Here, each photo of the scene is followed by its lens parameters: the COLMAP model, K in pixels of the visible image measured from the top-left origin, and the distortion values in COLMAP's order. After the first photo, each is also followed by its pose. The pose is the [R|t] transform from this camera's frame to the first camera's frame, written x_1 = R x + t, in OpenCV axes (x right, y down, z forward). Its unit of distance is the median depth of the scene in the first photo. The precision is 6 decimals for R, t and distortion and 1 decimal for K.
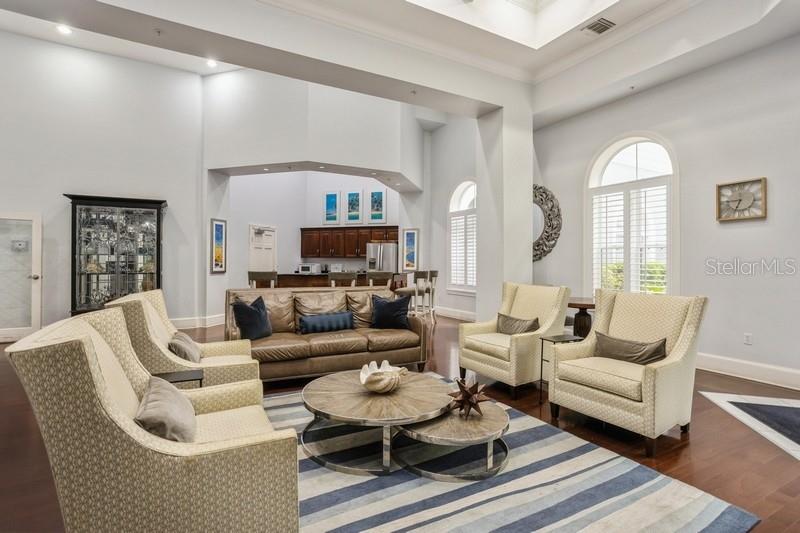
lens RADIAL K [[407.8, 0, 404.4], [0, 407.8, 257.4], [0, 0, 1]] dist [-0.001879, 0.024077]
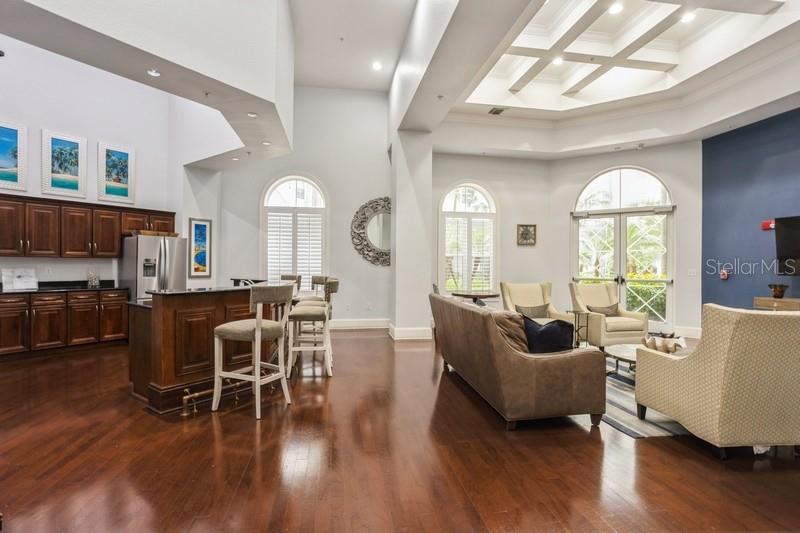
lens RADIAL K [[407.8, 0, 404.4], [0, 407.8, 257.4], [0, 0, 1]] dist [-0.001879, 0.024077]
pose [[0.336638, 0.013441, 0.941538, -0.545413], [-0.015976, 0.999836, -0.008561, -0.001722], [-0.941499, -0.012161, 0.336797, 0.415837]]
